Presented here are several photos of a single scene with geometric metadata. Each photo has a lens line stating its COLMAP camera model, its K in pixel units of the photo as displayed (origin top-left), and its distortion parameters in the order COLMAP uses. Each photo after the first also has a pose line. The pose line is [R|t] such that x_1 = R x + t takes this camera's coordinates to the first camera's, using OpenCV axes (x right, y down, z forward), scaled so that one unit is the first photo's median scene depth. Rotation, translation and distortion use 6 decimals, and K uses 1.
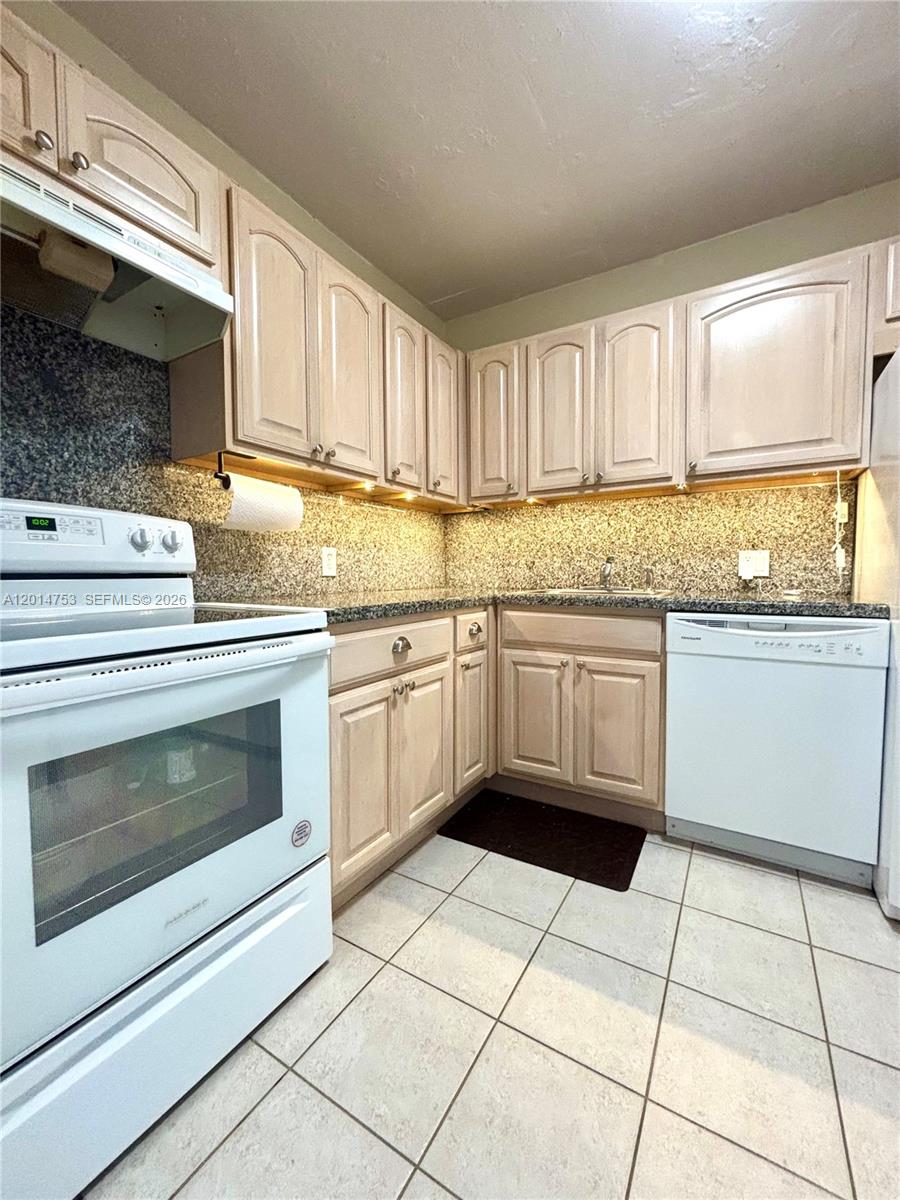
lens RADIAL K [[480.1, 0, 450.0], [0, 480.1, 600.0], [0, 0, 1]] dist [-0.002673, -0.000234]
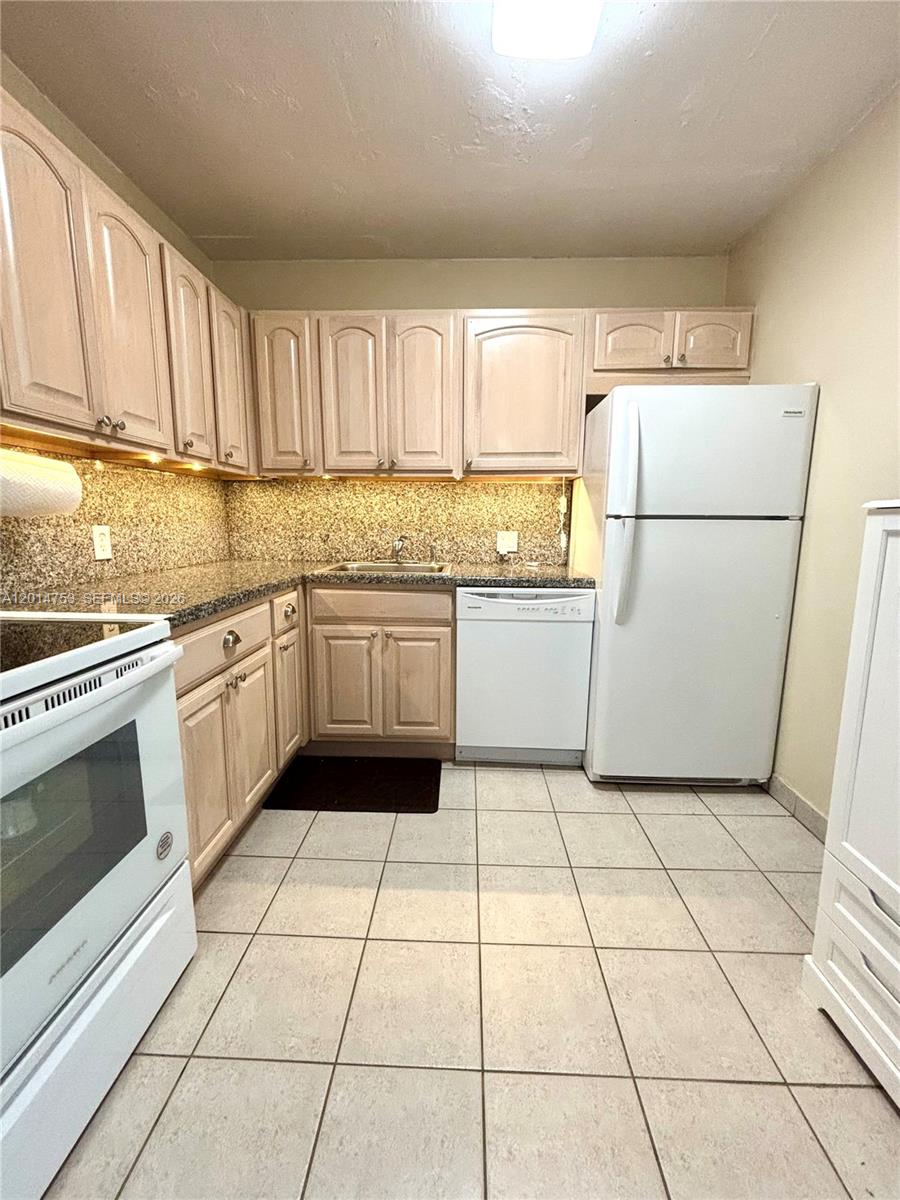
lens RADIAL K [[477.7, 0, 450.0], [0, 477.7, 600.0], [0, 0, 1]] dist [0.001450, -0.000300]
pose [[0.876797, -0.064495, 0.476516, -0.137476], [0.014581, 0.994075, 0.107717, -0.068744], [-0.480640, -0.087497, 0.872542, -0.058461]]
